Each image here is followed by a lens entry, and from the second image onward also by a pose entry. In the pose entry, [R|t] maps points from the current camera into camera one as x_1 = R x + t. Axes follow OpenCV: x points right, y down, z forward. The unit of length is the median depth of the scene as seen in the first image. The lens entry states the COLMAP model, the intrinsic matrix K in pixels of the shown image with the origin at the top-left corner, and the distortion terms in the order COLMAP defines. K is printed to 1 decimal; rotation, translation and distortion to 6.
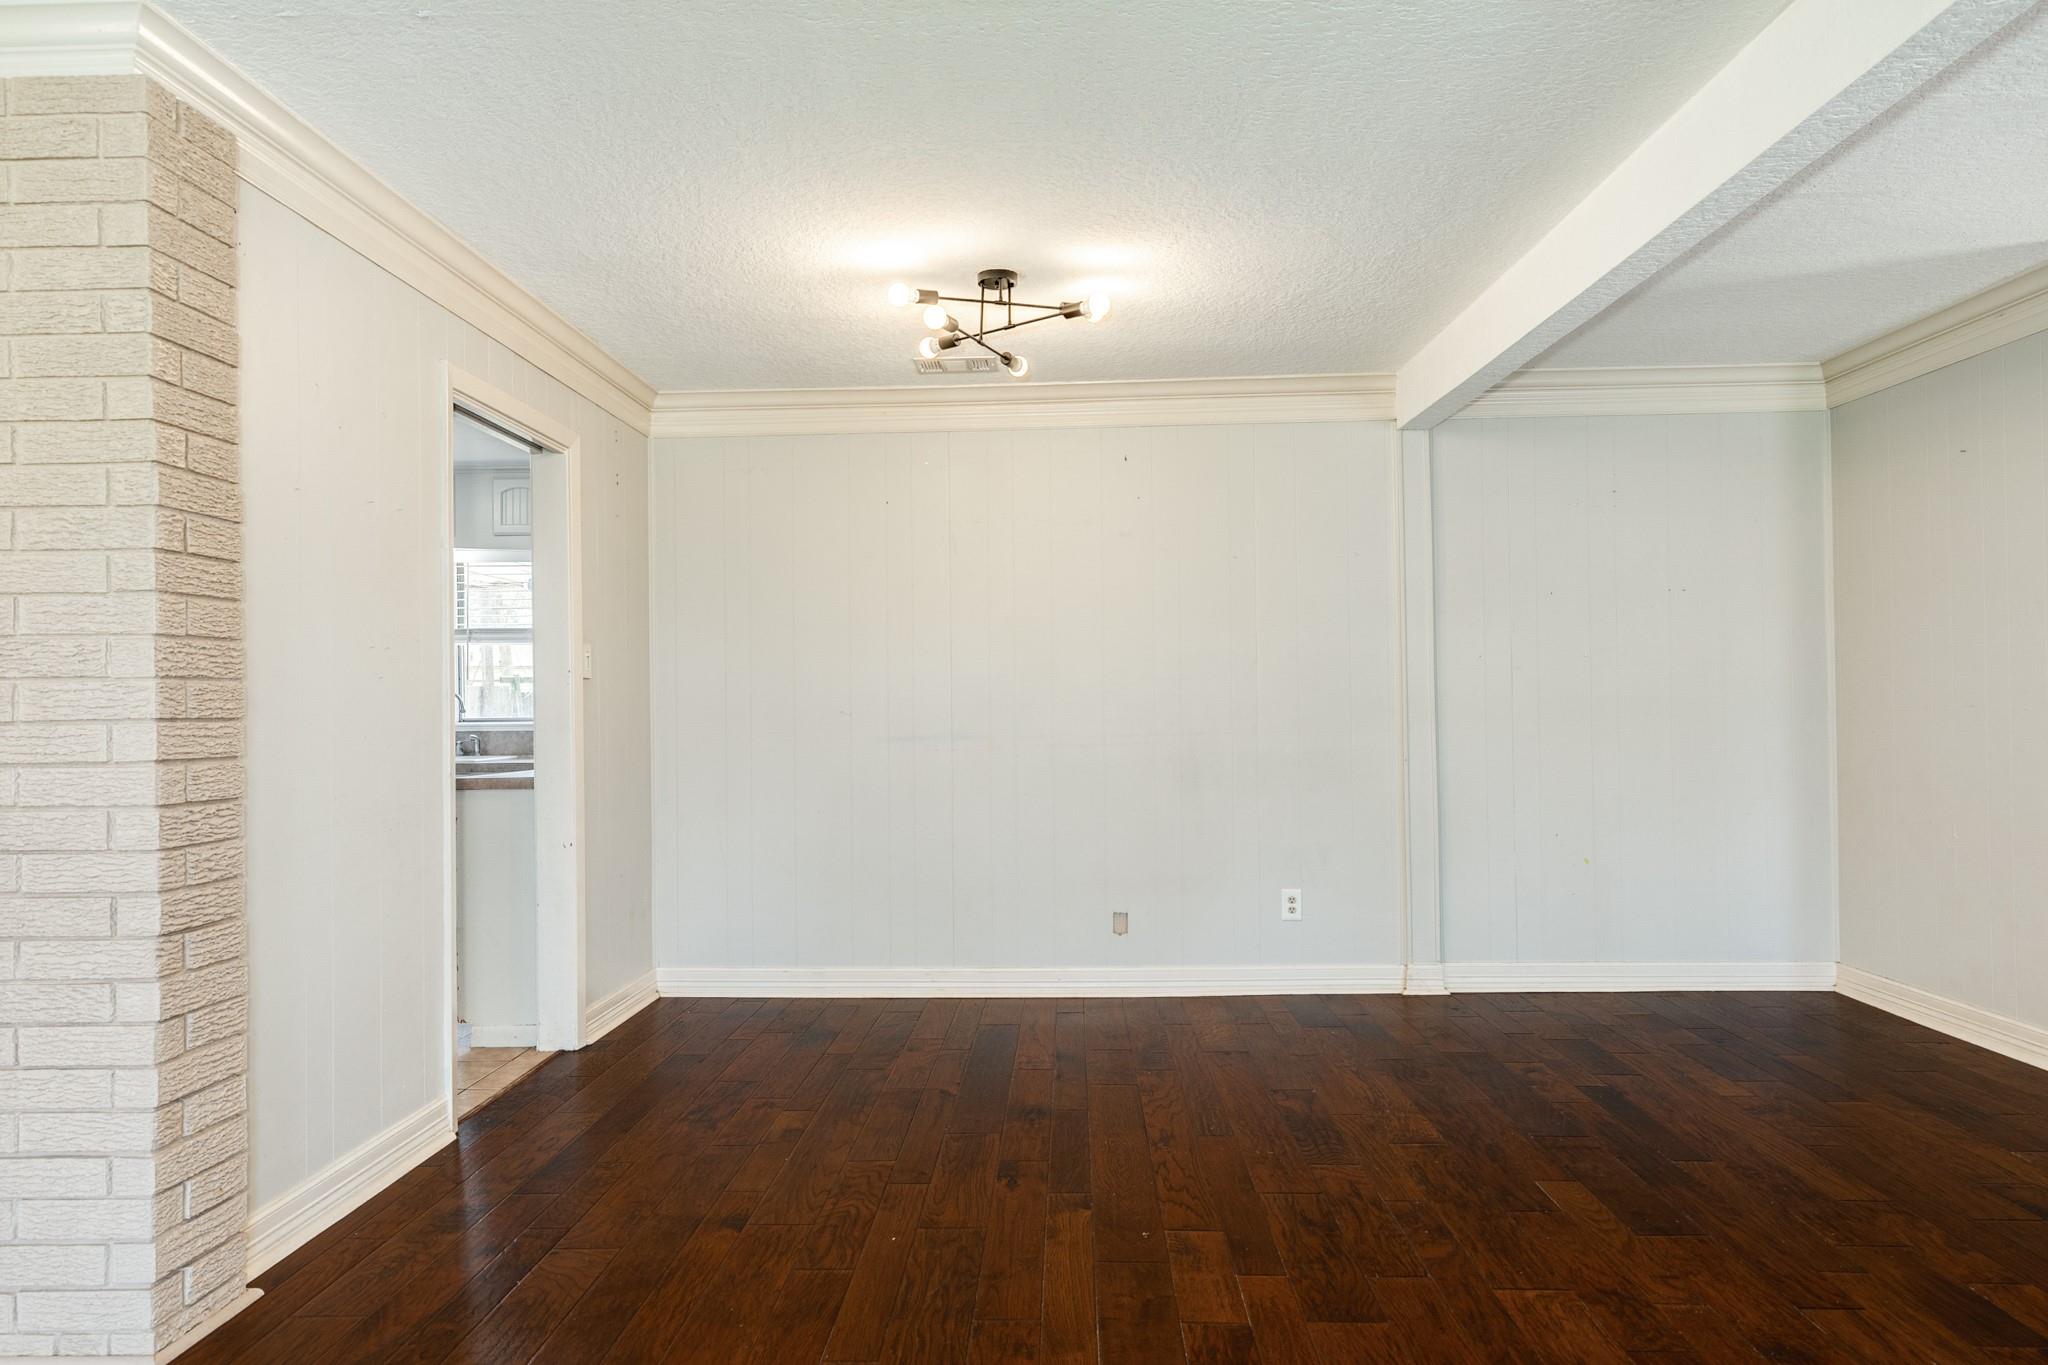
lens RADIAL K [[1250.5, 0, 1018.0], [0, 1250.5, 686.2], [0, 0, 1]] dist [0.006611, 0.000201]
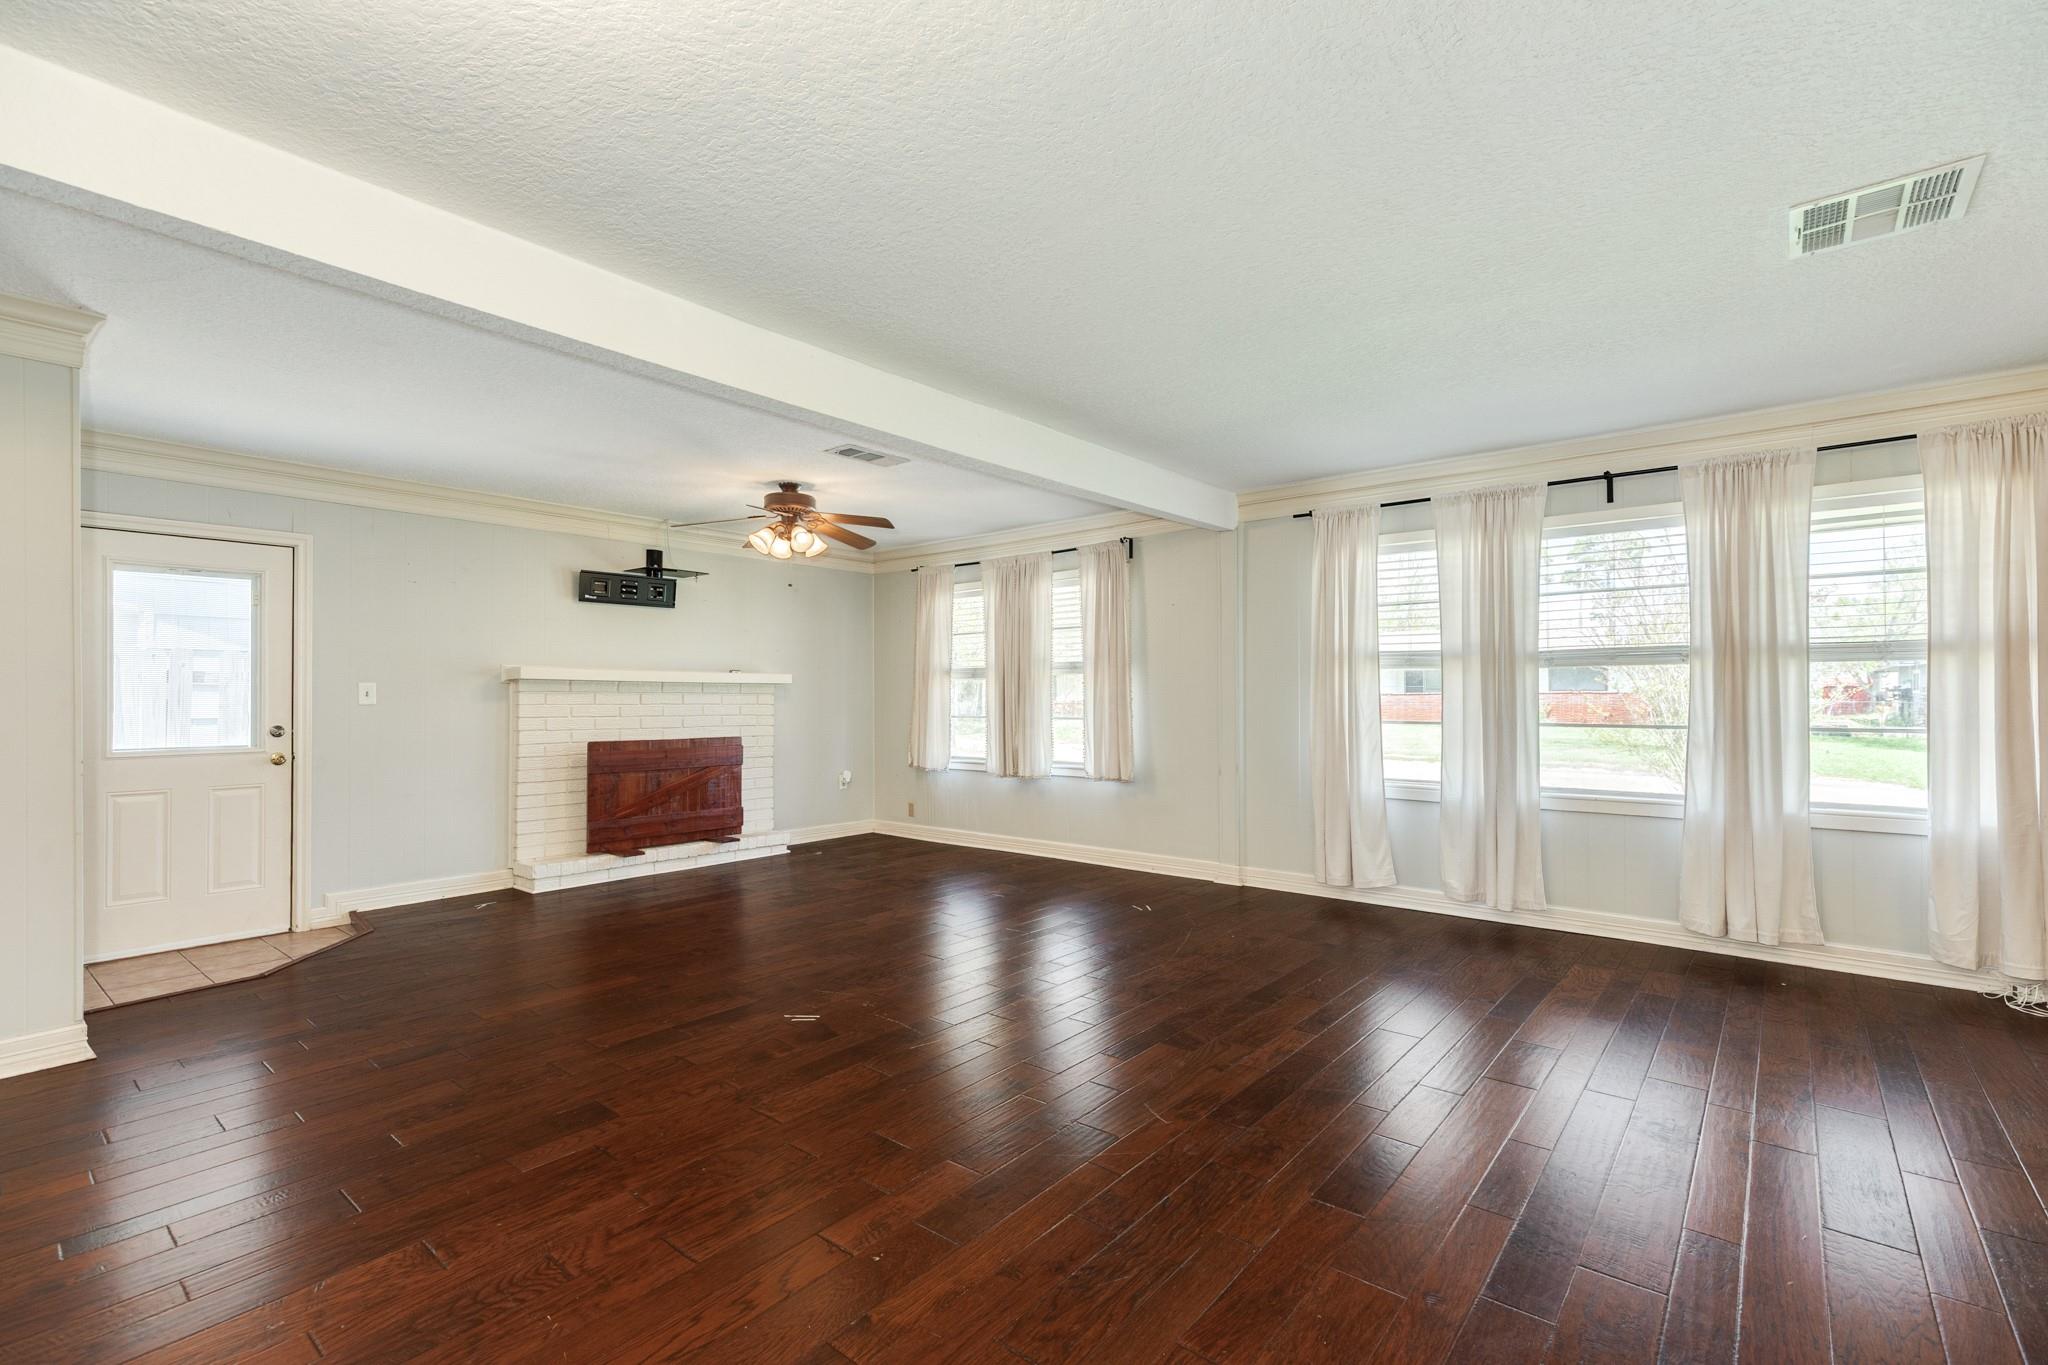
lens RADIAL K [[915.7, 0, 1020.3], [0, 915.7, 691.7], [0, 0, 1]] dist [0.001741, 0.000379]
pose [[-0.792212, 0.017441, 0.609996, -0.488227], [0.009285, 0.999820, -0.016529, 0.019203], [-0.610175, -0.007430, -0.792232, 1.732559]]
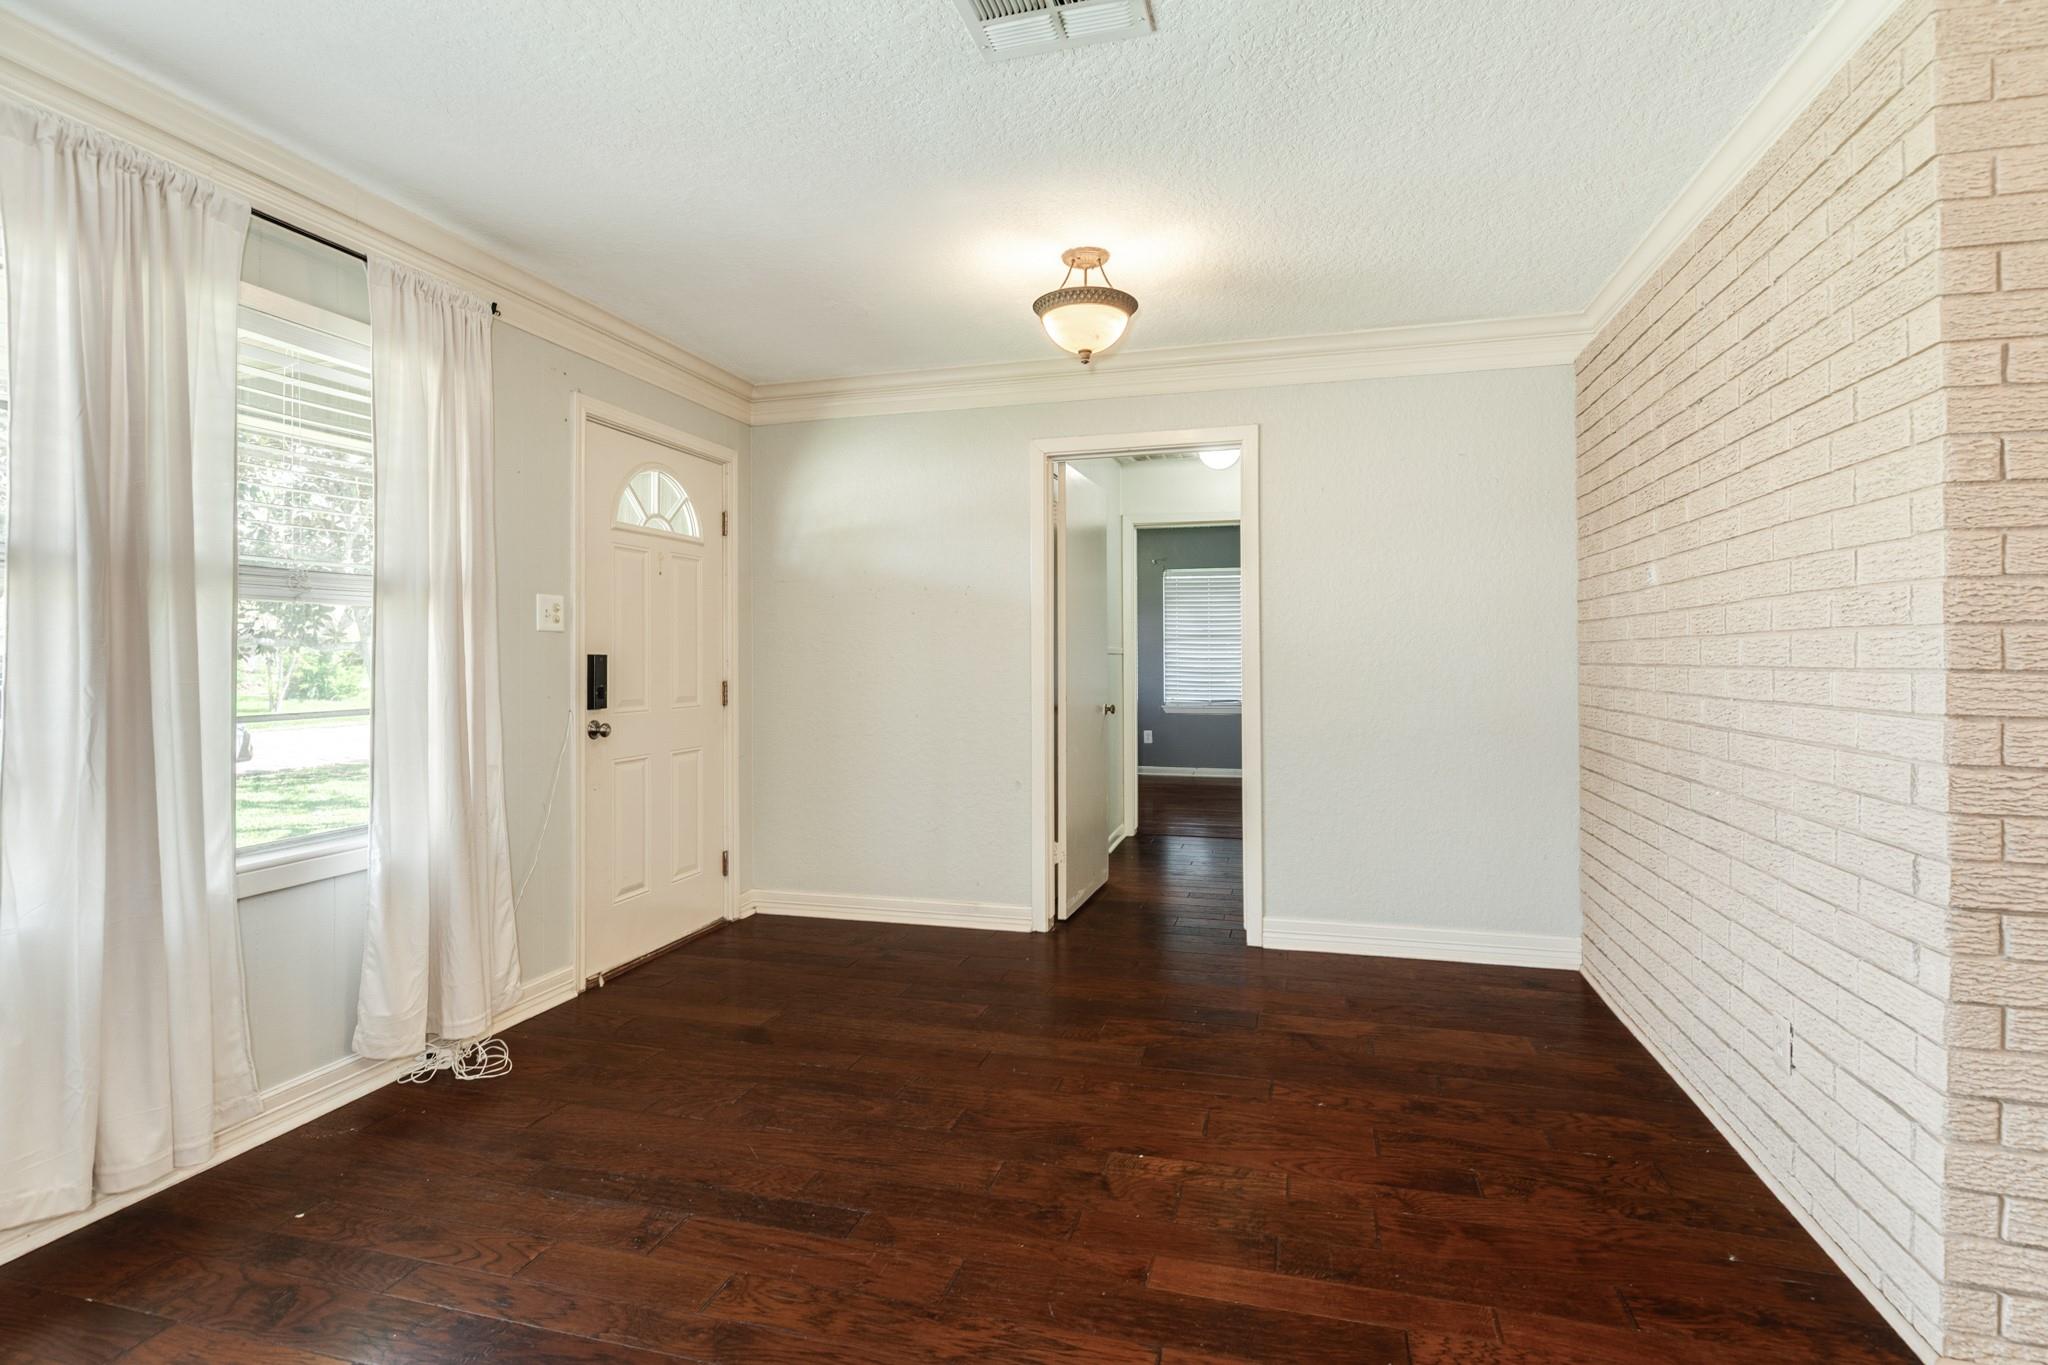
lens RADIAL K [[999.1, 0, 1019.7], [0, 999.1, 650.9], [0, 0, 1]] dist [-0.003466, -0.000096]
pose [[-0.229843, 0.009652, -0.973180, 0.168953], [0.009085, 0.999929, 0.007772, 0.000812], [0.973185, -0.007055, -0.229915, 0.492788]]
